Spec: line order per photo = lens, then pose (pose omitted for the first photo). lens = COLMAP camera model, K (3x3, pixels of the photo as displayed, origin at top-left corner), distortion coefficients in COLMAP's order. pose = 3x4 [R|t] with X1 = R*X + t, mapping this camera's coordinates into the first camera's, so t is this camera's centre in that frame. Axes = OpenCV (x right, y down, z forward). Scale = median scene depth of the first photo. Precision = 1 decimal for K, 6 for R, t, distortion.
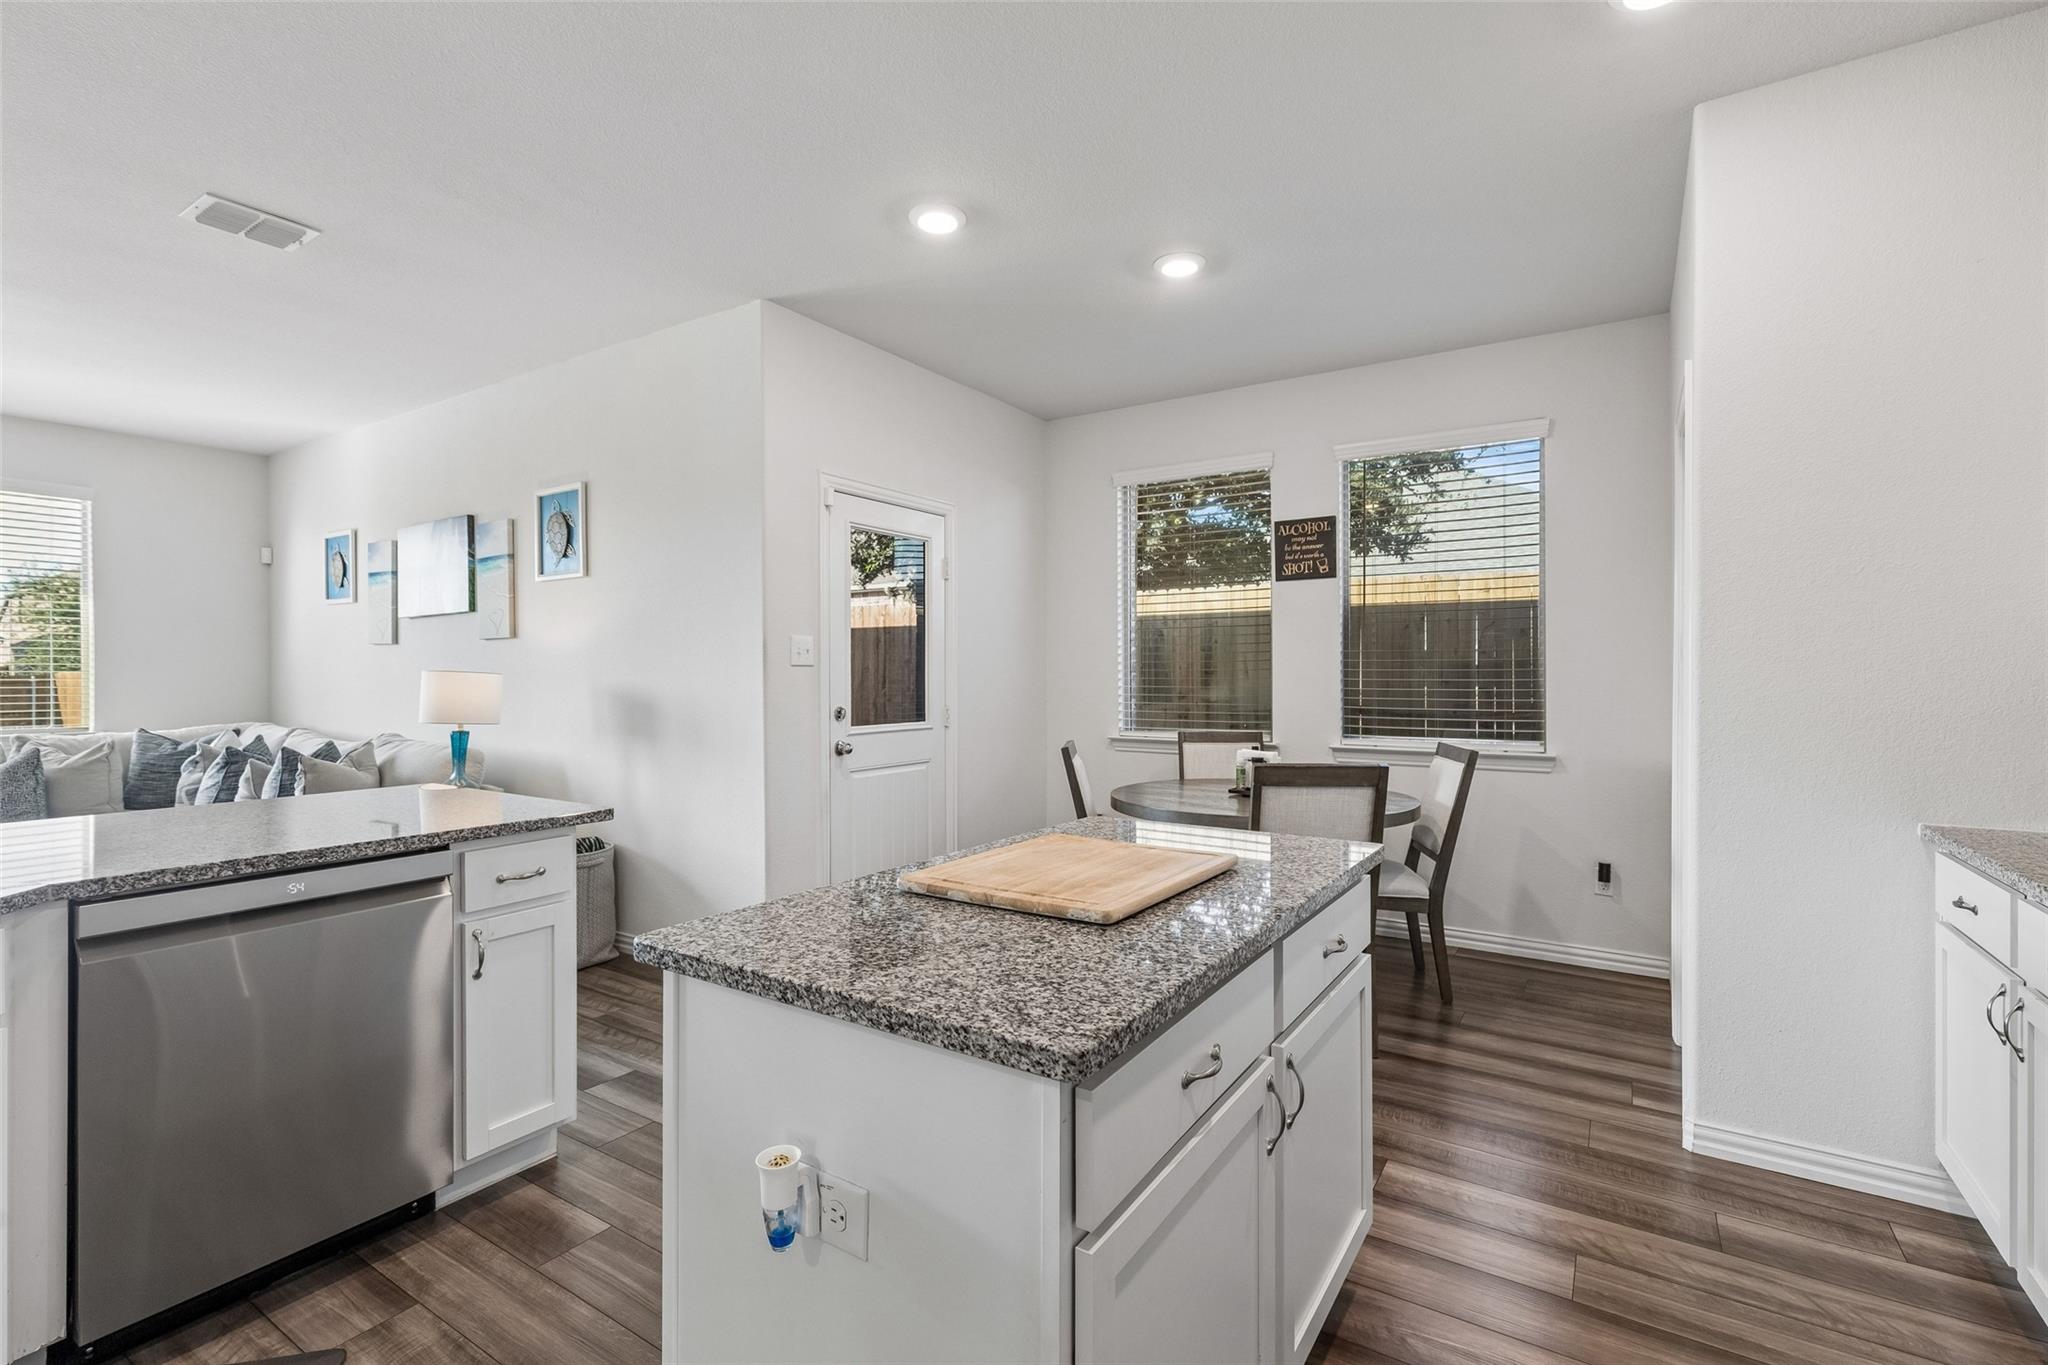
lens RADIAL K [[931.3, 0, 1001.4], [0, 931.3, 648.0], [0, 0, 1]] dist [0.009205, -0.001434]
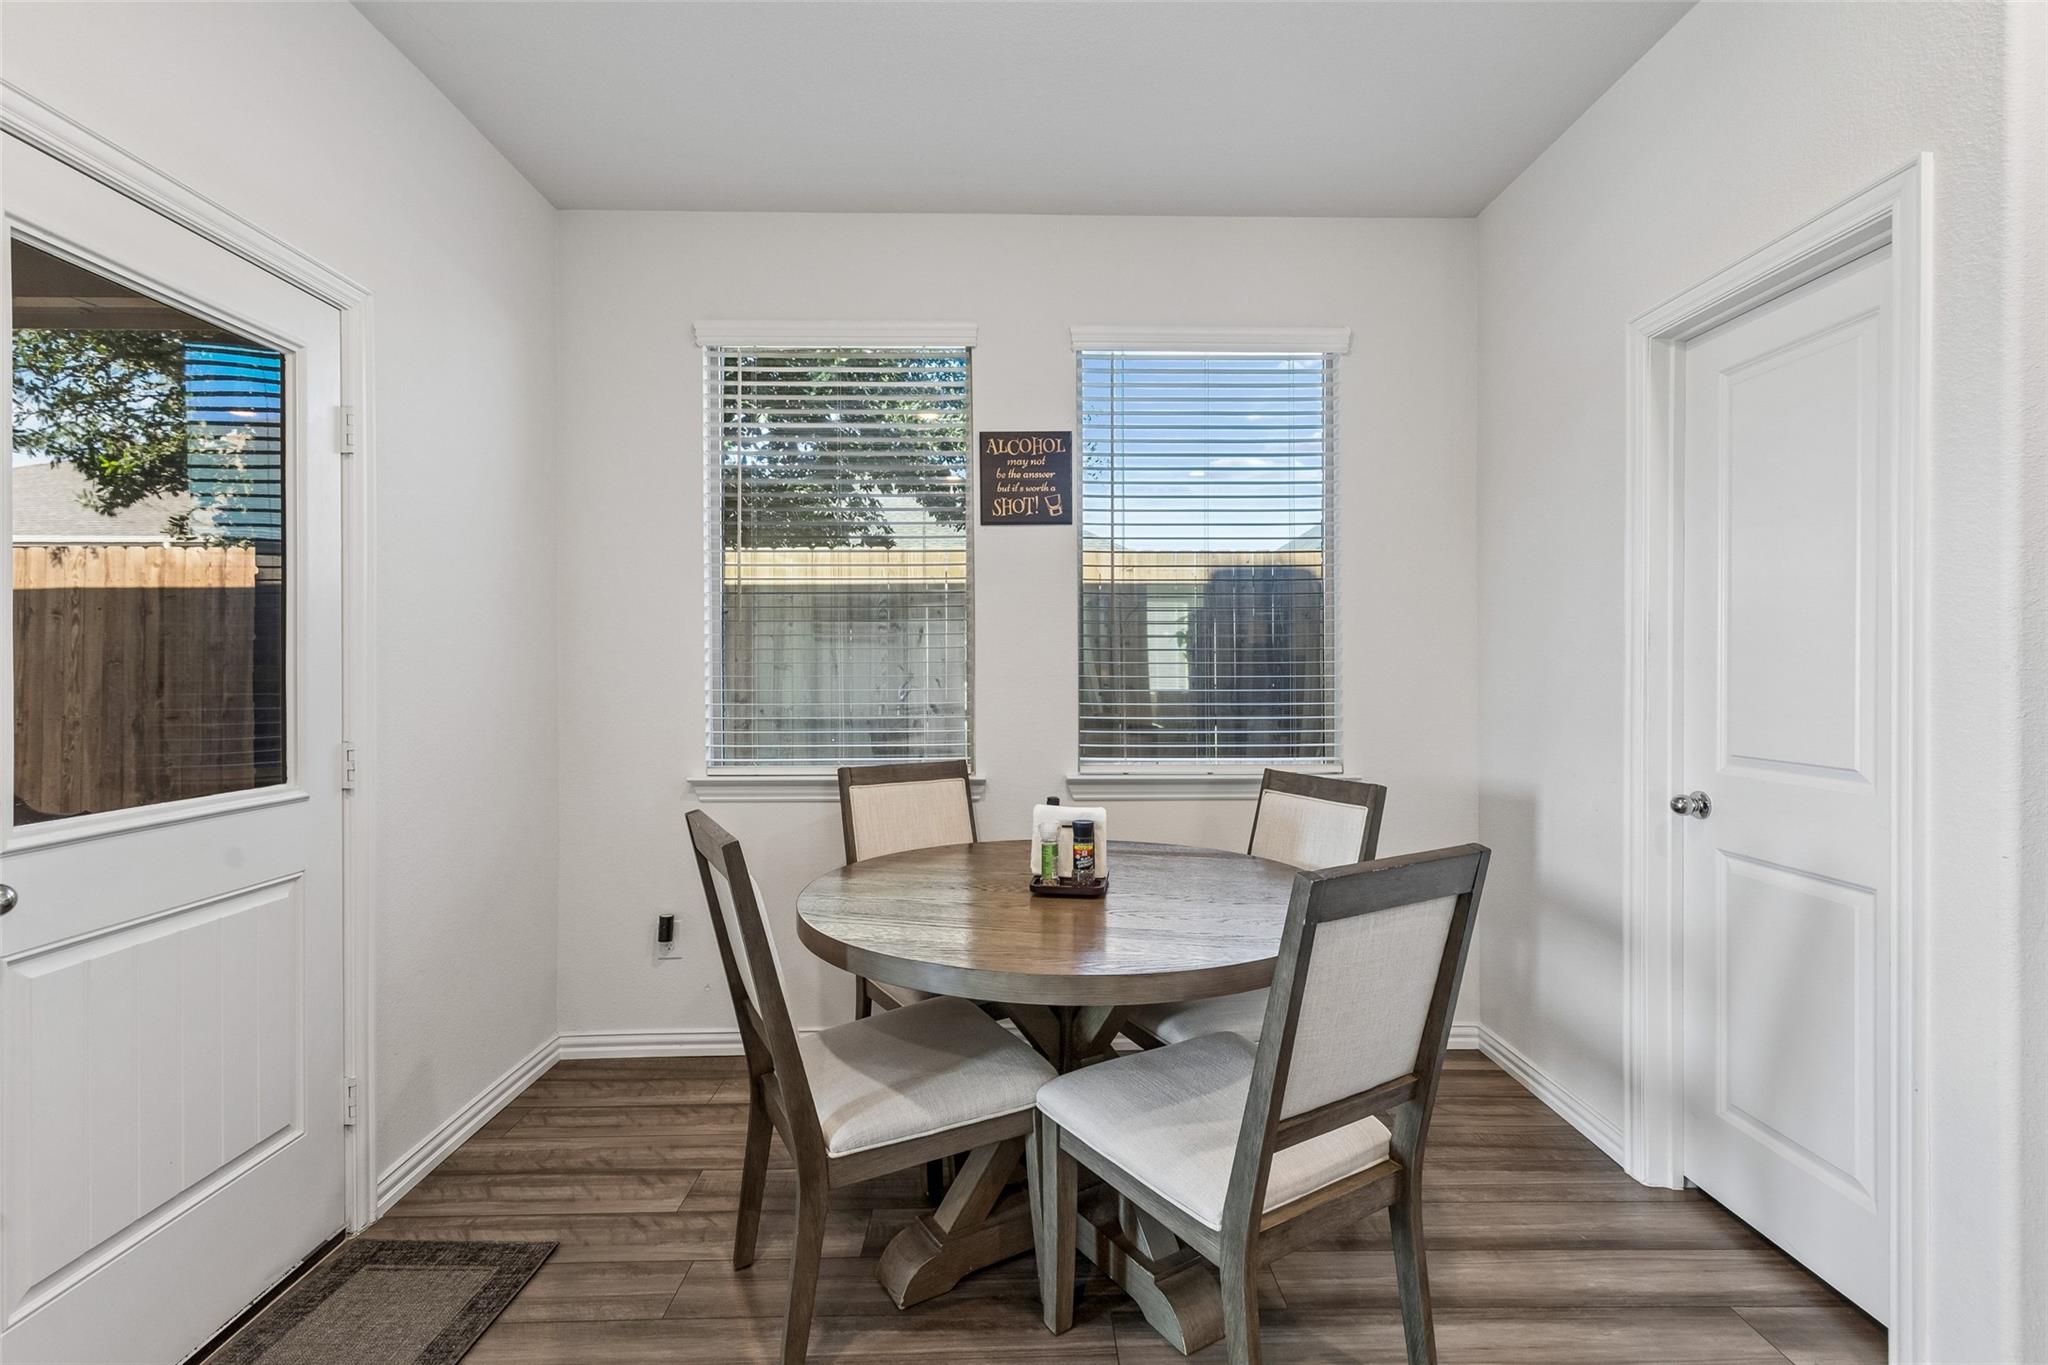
lens RADIAL K [[931.3, 0, 1018.8], [0, 931.3, 665.7], [0, 0, 1]] dist [0.009205, -0.001434]
pose [[0.817249, 0.002144, 0.576281, -0.054709], [-0.014718, 0.999745, 0.017153, 0.014253], [-0.576097, -0.022500, 0.817071, 0.462306]]
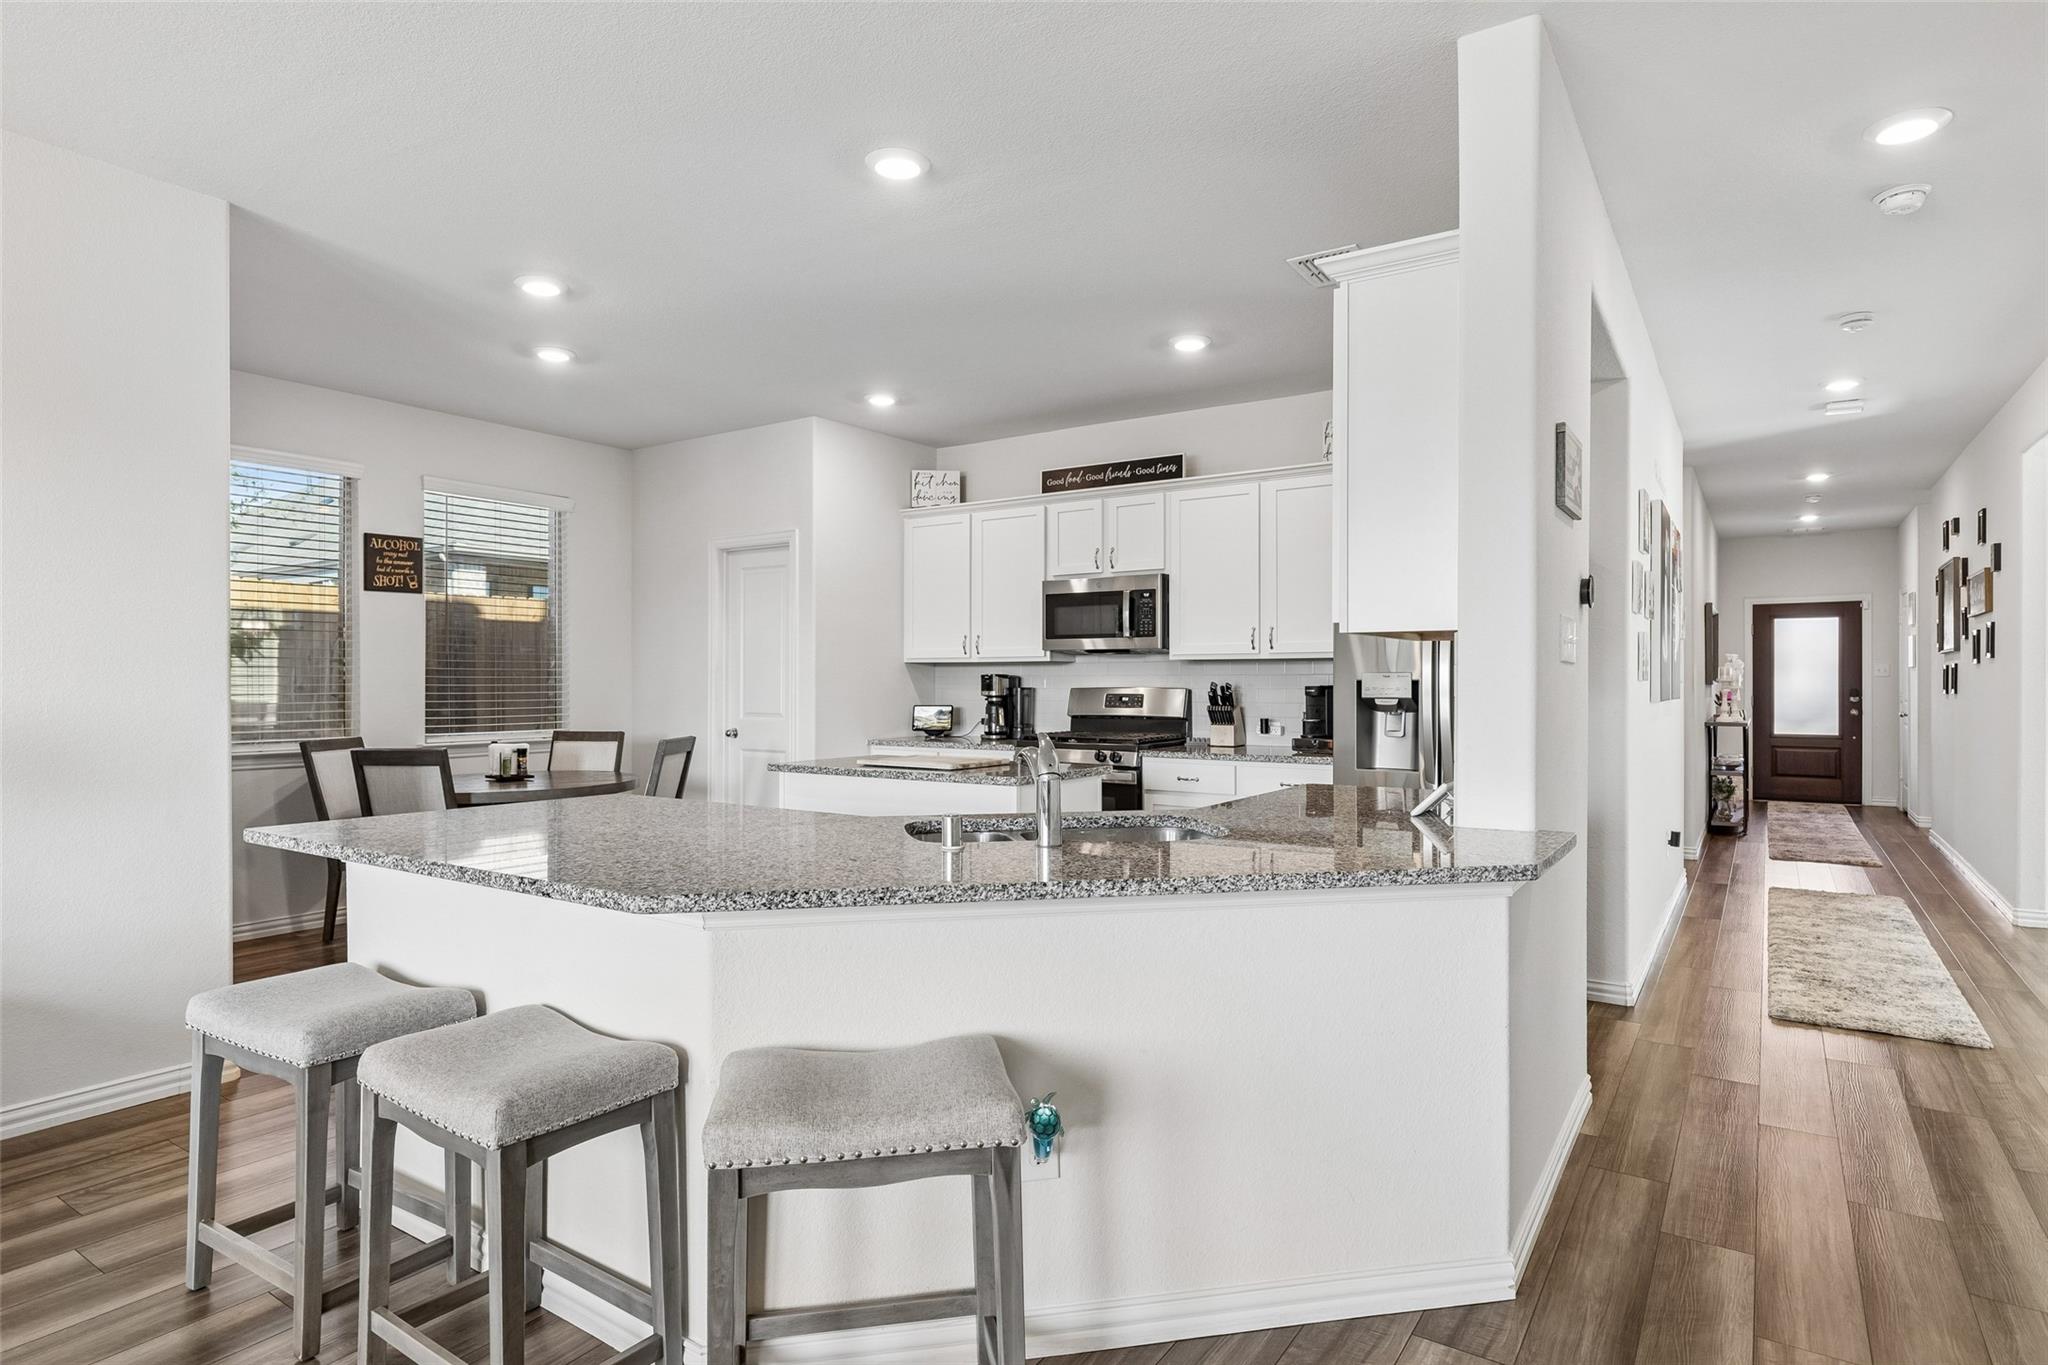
lens RADIAL K [[1088.5, 0, 1023.8], [0, 1088.5, 679.0], [0, 0, 1]] dist [0.001453, 0.000081]
pose [[-0.002096, 0.002763, 0.999994, -0.915594], [-0.026772, 0.999638, -0.002818, 0.009953], [-0.999639, -0.026778, -0.002021, 0.276497]]
